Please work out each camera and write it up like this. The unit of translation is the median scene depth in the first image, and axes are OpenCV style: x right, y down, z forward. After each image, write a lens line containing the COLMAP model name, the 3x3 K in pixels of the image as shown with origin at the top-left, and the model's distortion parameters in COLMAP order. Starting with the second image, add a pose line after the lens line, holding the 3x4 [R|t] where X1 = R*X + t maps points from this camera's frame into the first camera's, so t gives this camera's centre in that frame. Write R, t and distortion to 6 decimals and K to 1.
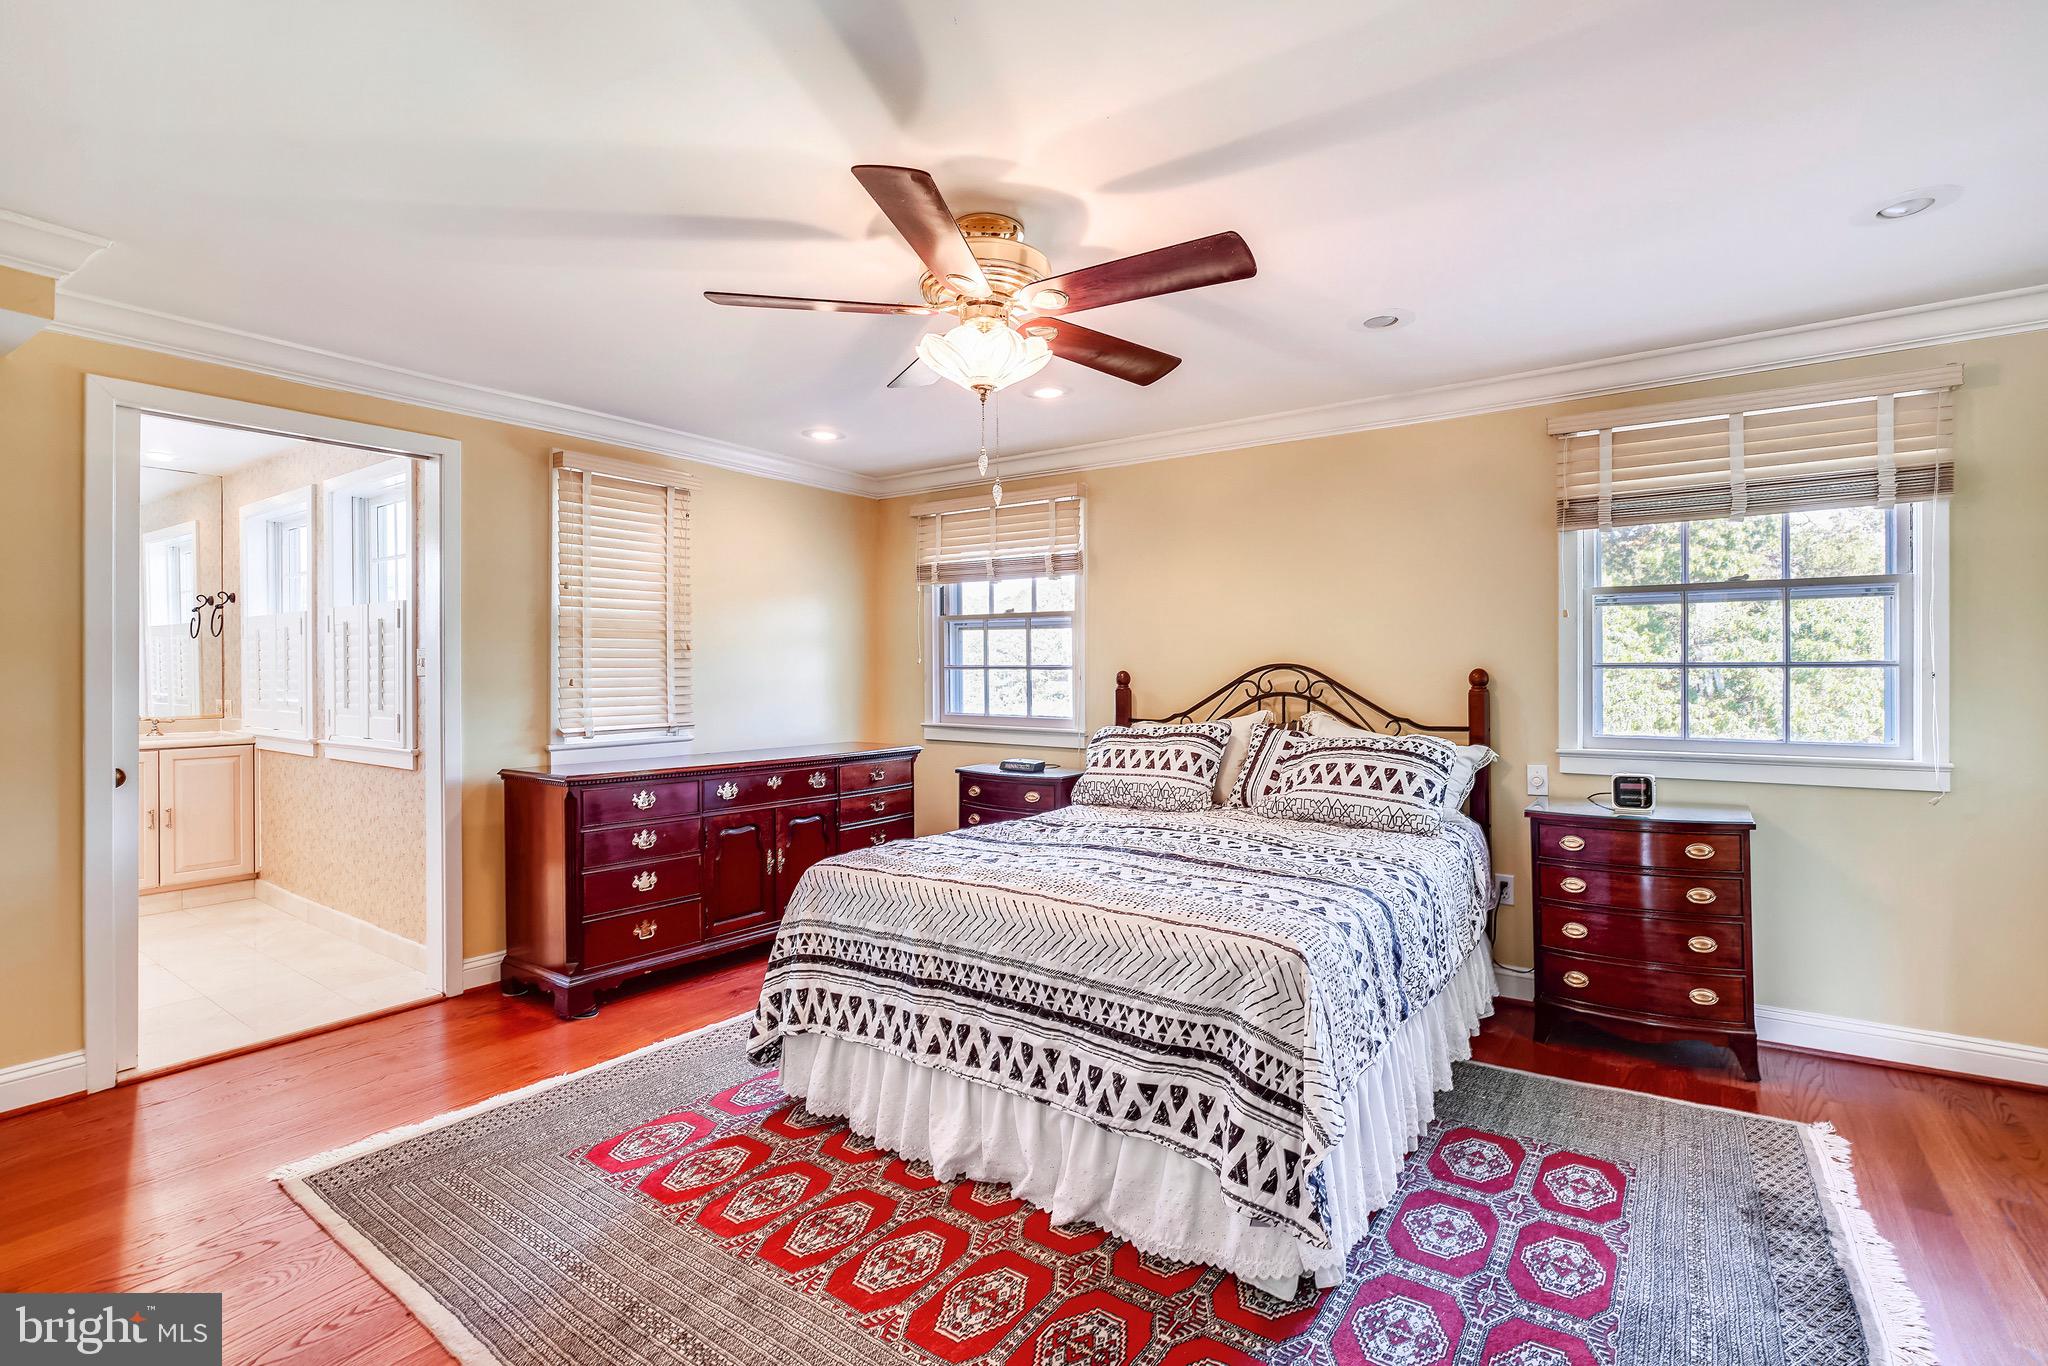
lens RADIAL K [[940.2, 0, 1036.8], [0, 940.2, 678.7], [0, 0, 1]] dist [-0.002067, 0.001723]
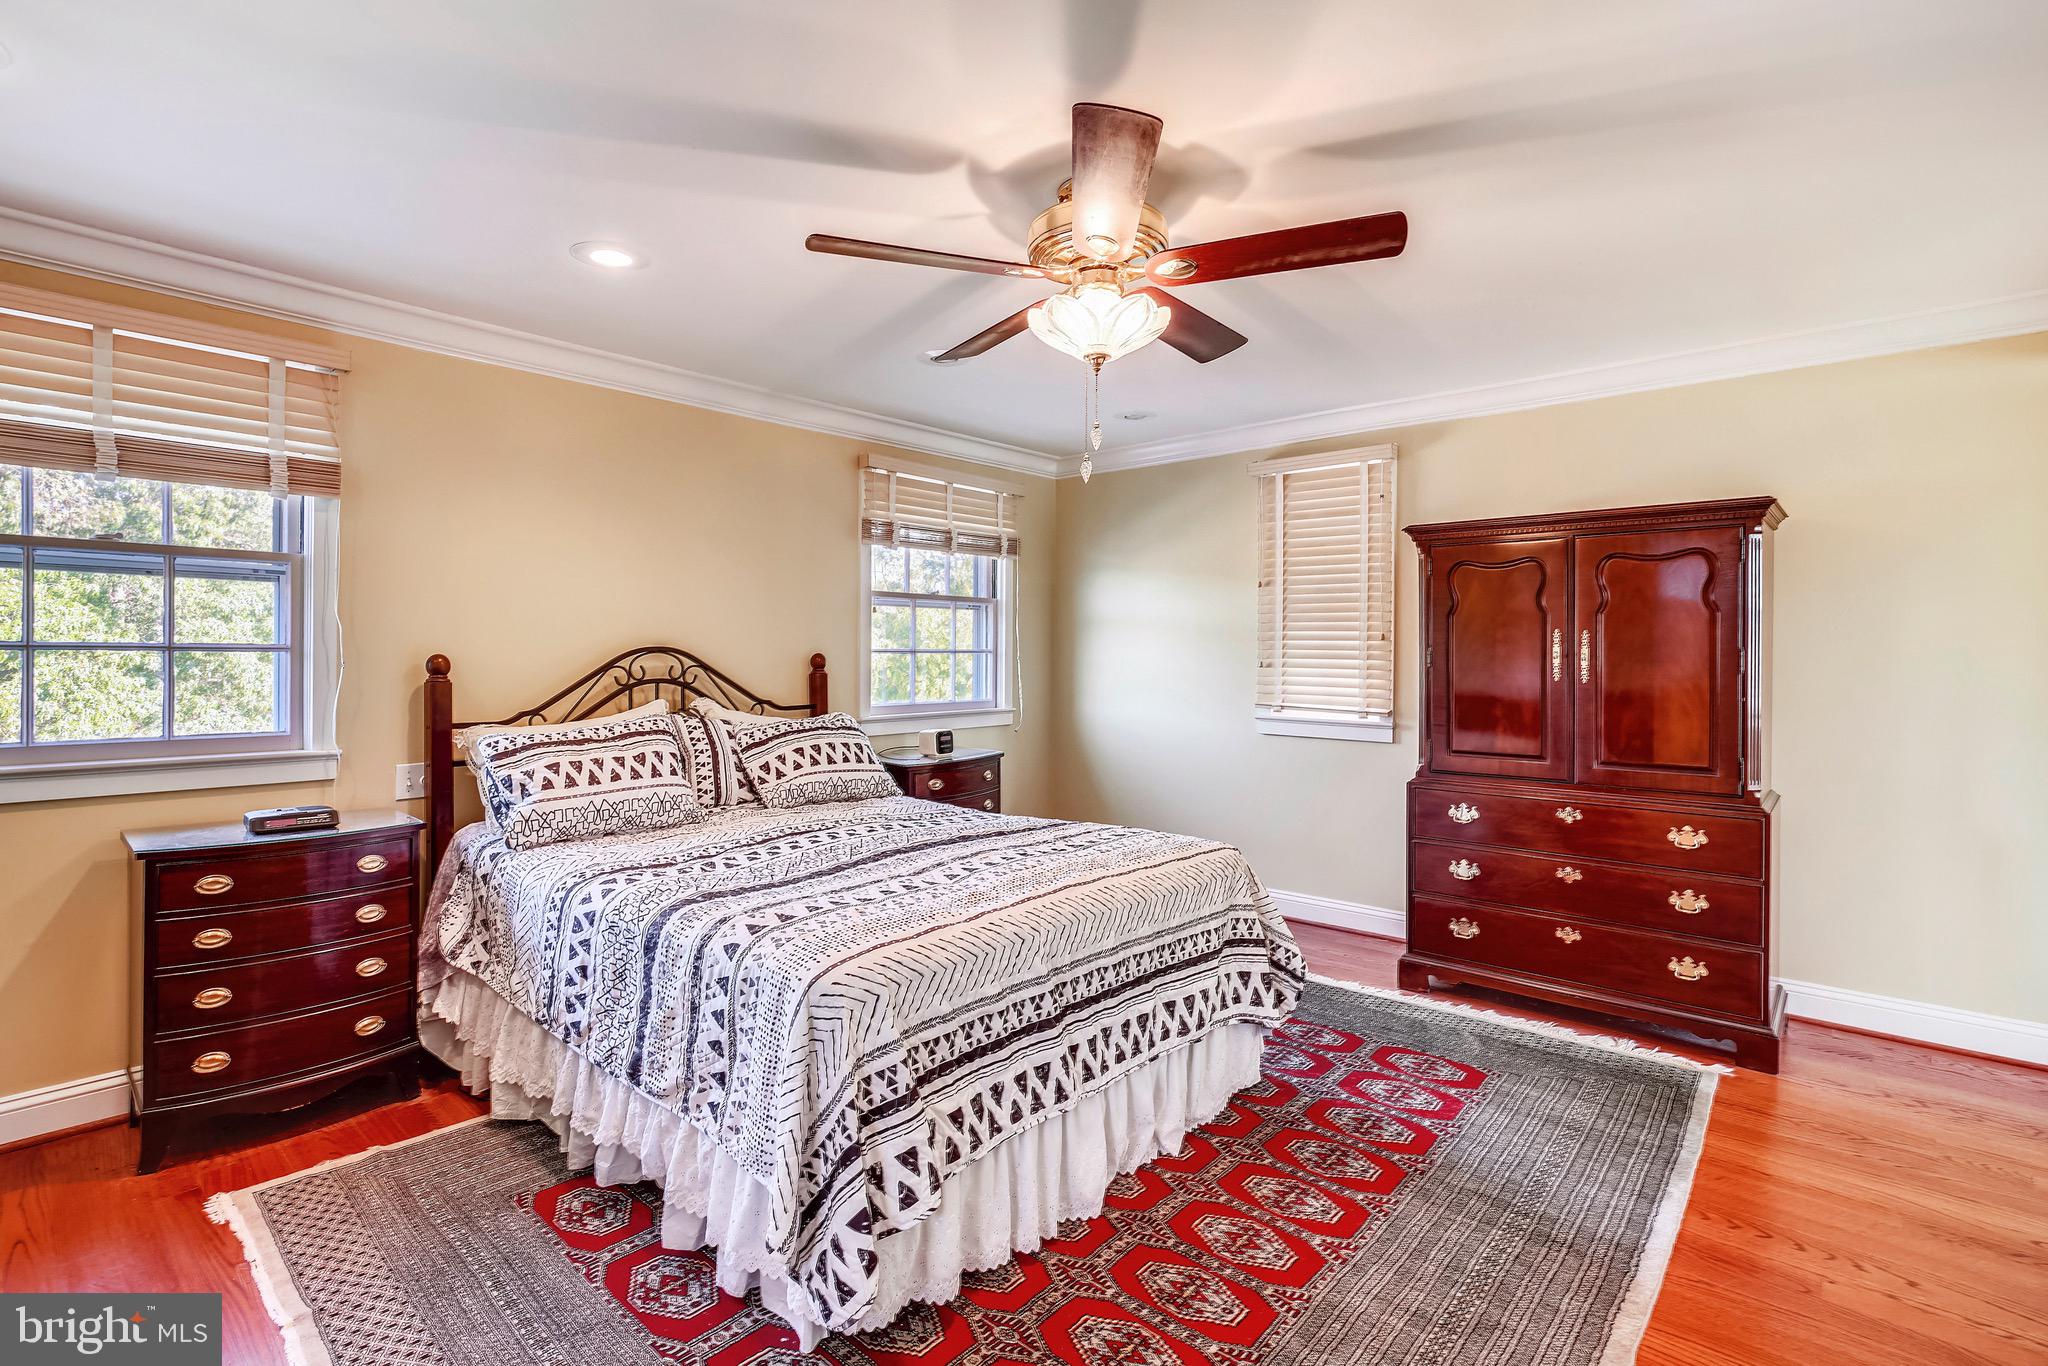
lens RADIAL K [[940.2, 0, 1035.8], [0, 940.2, 662.1], [0, 0, 1]] dist [-0.002067, 0.001723]
pose [[0.125257, -0.006987, 0.992100, -0.603871], [0.004266, 0.999970, 0.006504, -0.005957], [-0.992115, 0.003417, 0.125283, 0.562898]]
